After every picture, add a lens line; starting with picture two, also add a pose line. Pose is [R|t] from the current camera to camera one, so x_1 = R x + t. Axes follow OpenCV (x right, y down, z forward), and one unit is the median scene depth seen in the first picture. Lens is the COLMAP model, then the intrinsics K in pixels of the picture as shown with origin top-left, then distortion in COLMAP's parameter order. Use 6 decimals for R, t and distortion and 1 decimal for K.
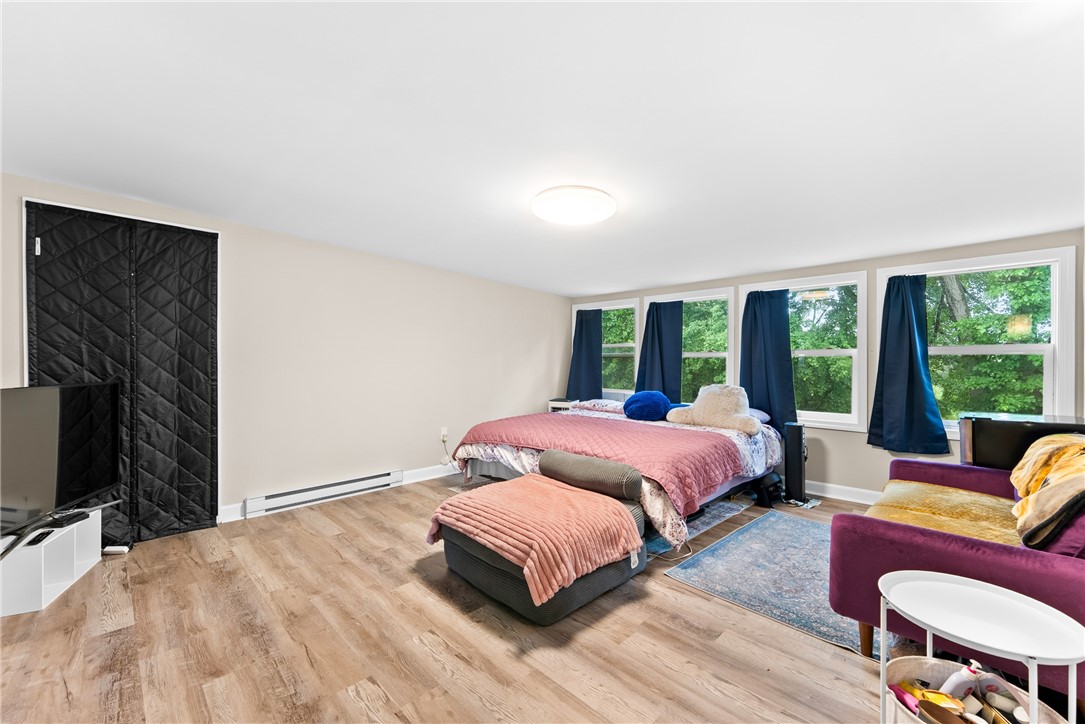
lens RADIAL K [[443.1, 0, 546.4], [0, 443.1, 361.1], [0, 0, 1]] dist [0.000415, 0.000032]
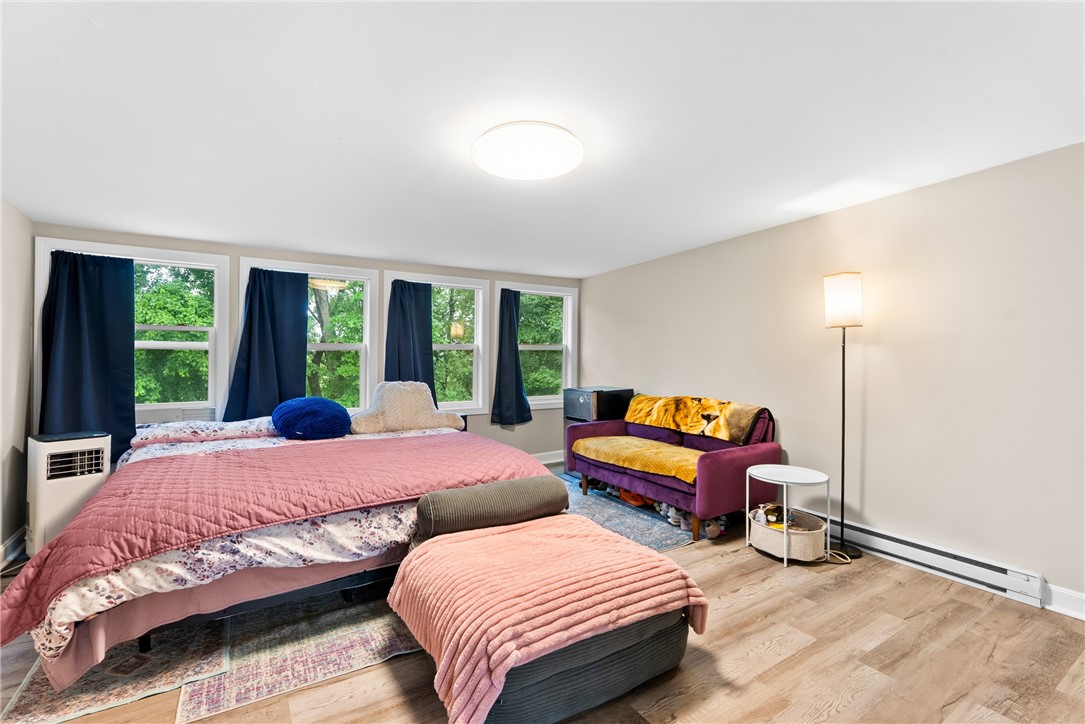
lens RADIAL K [[480.5, 0, 542.8], [0, 480.5, 356.0], [0, 0, 1]] dist [-0.002070, -0.000136]
pose [[0.219731, -0.006259, 0.975541, -0.560145], [-0.001938, 0.999975, 0.006852, -0.005880], [-0.975559, -0.003397, 0.219713, 0.601745]]
